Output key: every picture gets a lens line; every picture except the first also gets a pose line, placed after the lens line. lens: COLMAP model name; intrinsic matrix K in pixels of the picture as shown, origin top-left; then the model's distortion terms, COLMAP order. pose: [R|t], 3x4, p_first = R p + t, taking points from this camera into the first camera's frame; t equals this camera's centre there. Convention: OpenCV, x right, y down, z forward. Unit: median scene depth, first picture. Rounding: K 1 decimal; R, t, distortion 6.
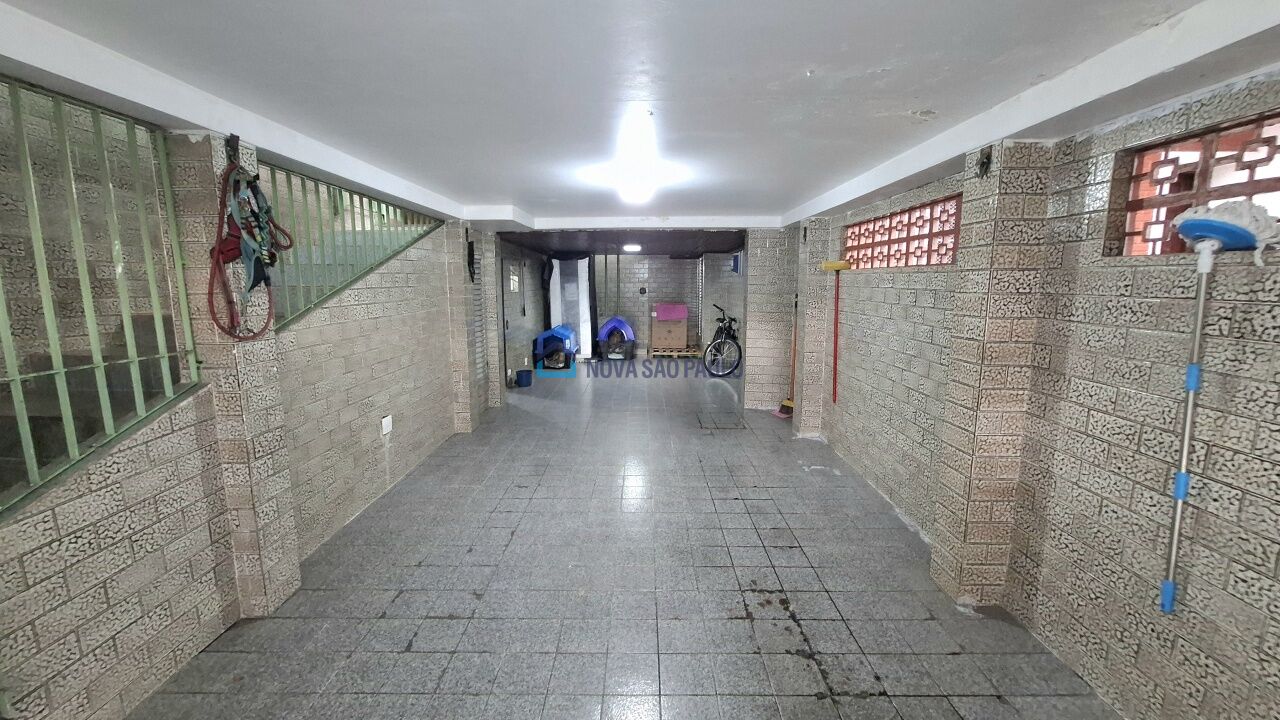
lens RADIAL K [[504.9, 0, 640.0], [0, 504.9, 360.0], [0, 0, 1]] dist [-0.008994, 0.007563]
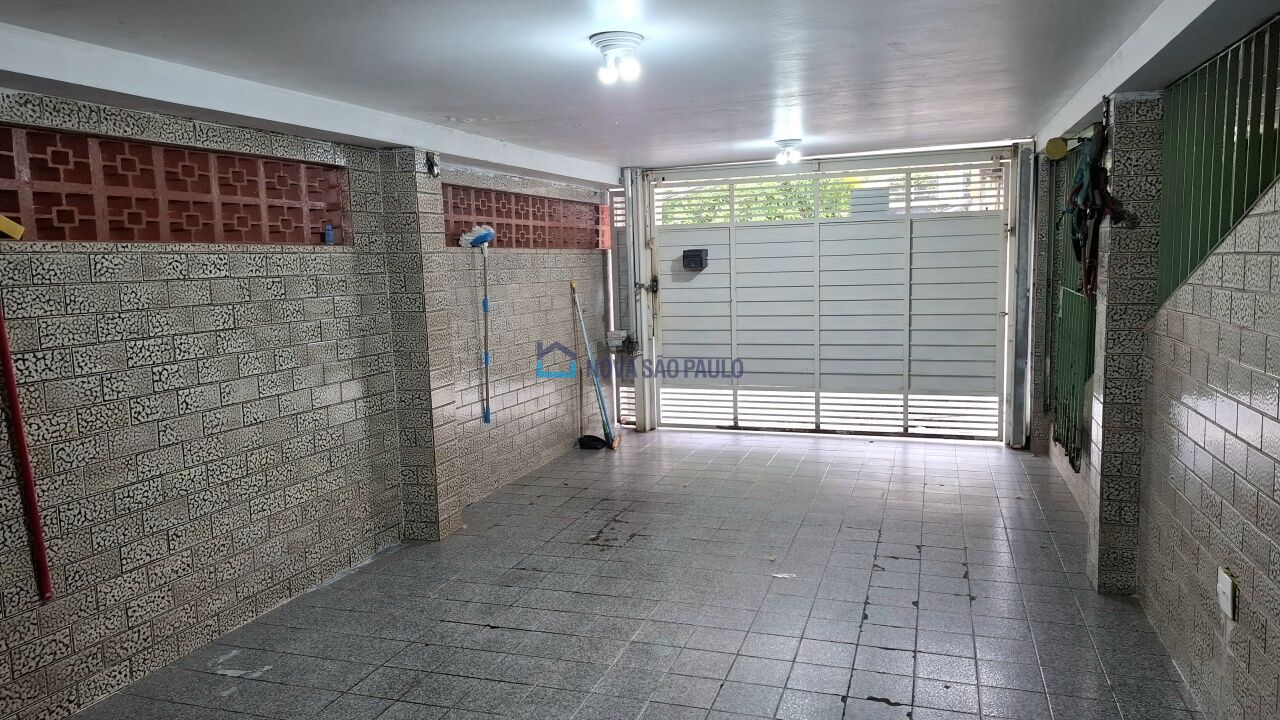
lens RADIAL K [[886.5, 0, 640.0], [0, 886.5, 360.0], [0, 0, 1]] dist [0.123568, -0.175927]
pose [[-0.949328, -0.008283, 0.314177, -0.375332], [0.077332, 0.962762, 0.259053, -0.358954], [-0.304623, 0.270222, -0.913337, 2.309484]]
